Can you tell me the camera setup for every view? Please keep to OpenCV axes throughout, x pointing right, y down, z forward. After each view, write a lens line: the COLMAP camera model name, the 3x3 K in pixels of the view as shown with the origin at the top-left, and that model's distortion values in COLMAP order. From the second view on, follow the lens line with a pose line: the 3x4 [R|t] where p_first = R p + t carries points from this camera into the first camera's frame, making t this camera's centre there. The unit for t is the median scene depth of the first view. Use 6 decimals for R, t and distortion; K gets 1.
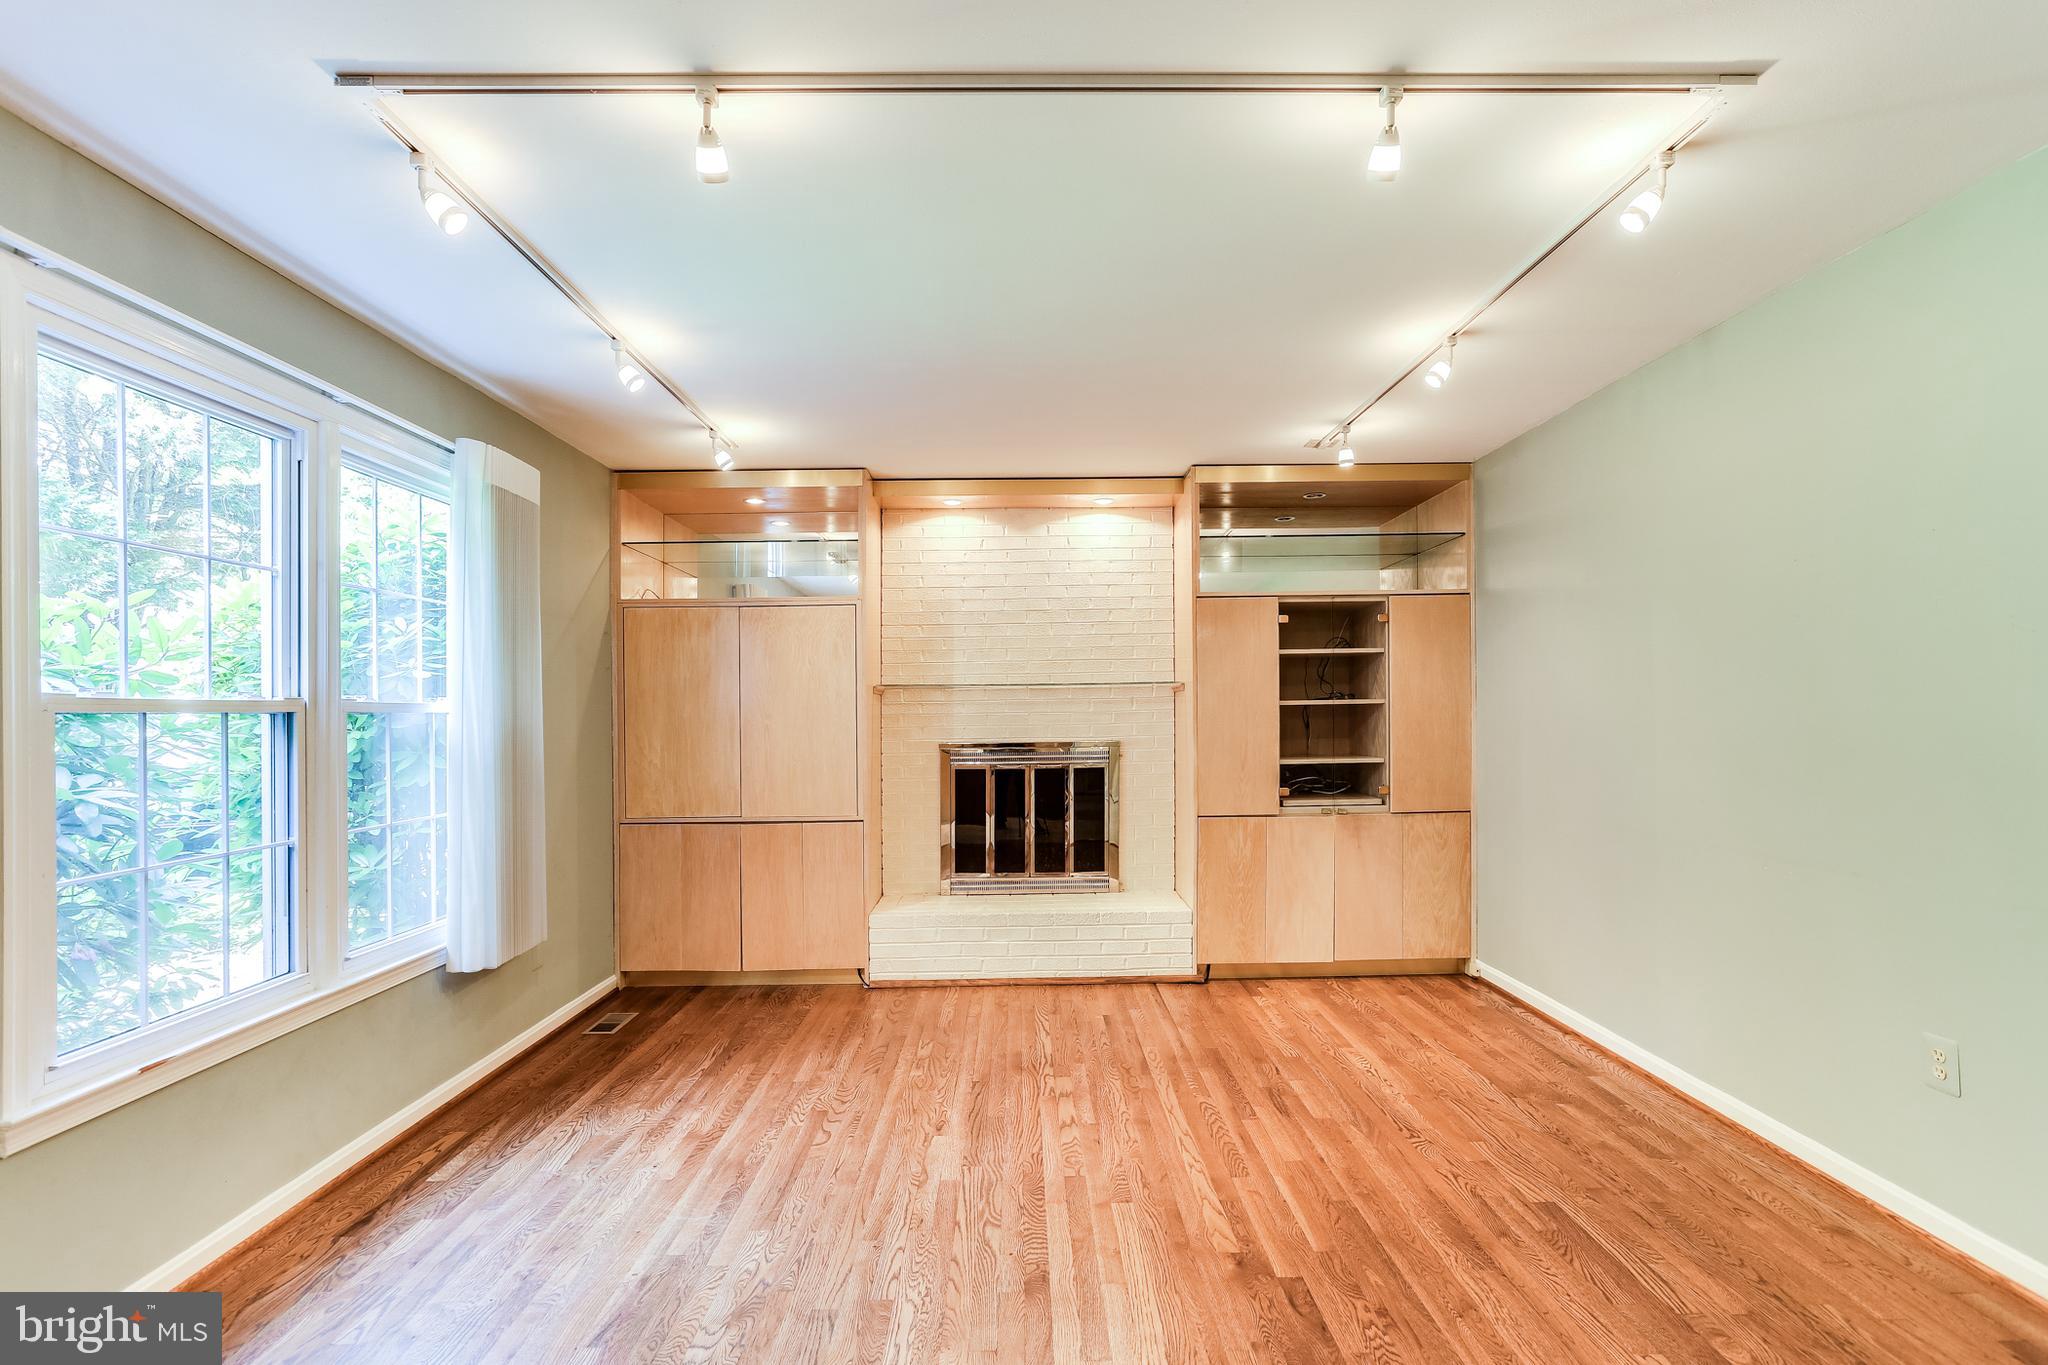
lens RADIAL K [[1013.6, 0, 1029.0], [0, 1013.6, 727.0], [0, 0, 1]] dist [-0.066471, 0.054248]
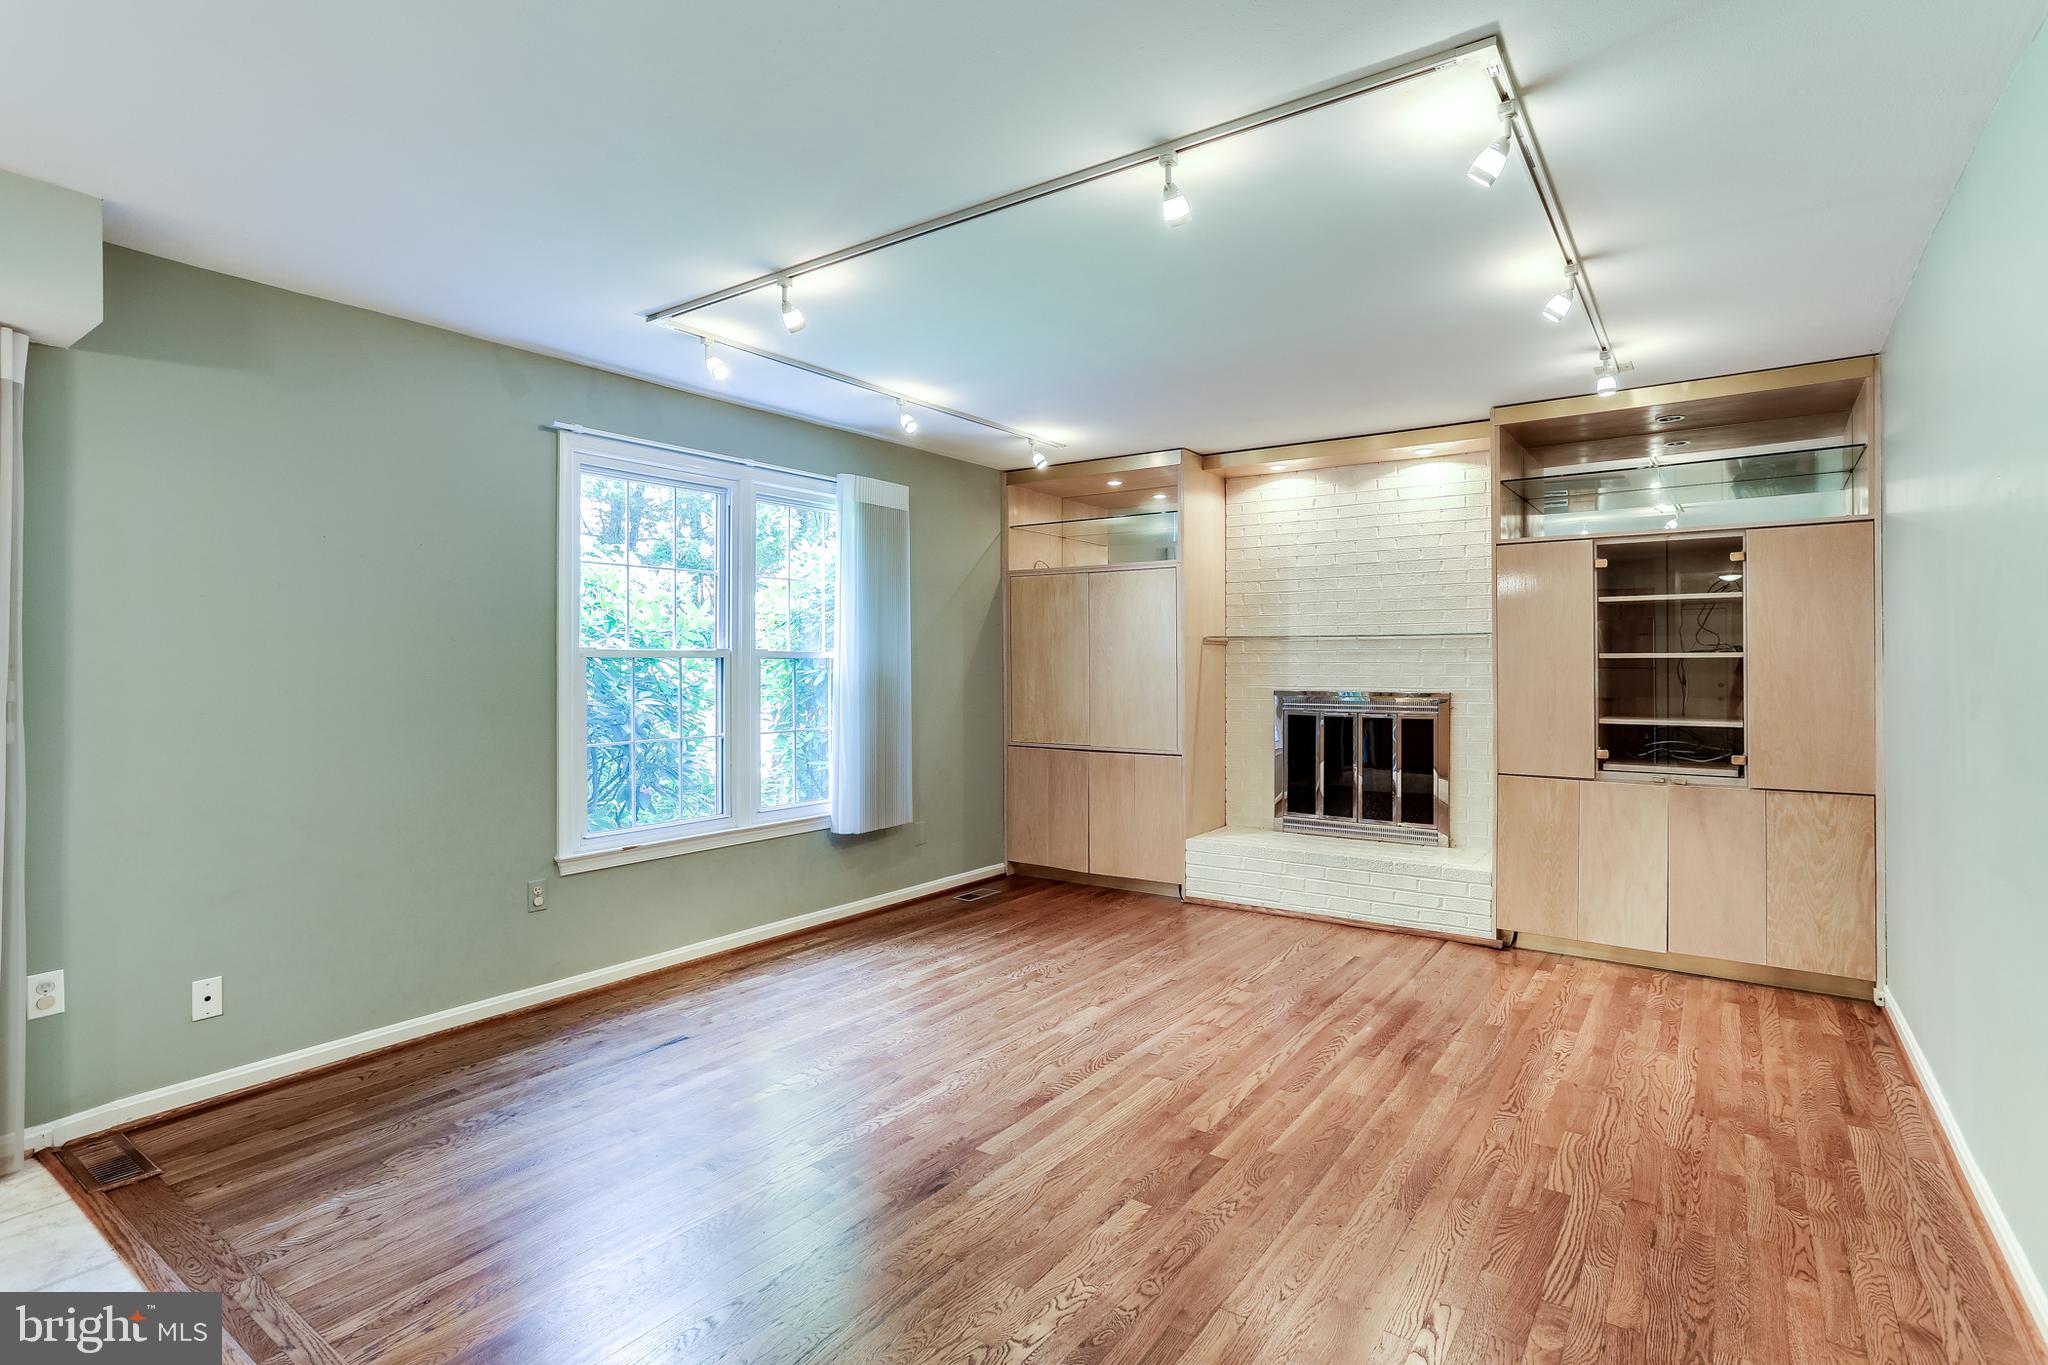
lens RADIAL K [[1007.2, 0, 1000.2], [0, 1007.2, 675.8], [0, 0, 1]] dist [-0.053663, 0.031665]
pose [[0.799050, 0.020270, -0.600923, 0.356467], [-0.017379, 0.999793, 0.010615, -0.006233], [0.601013, 0.001961, 0.799237, -0.035585]]
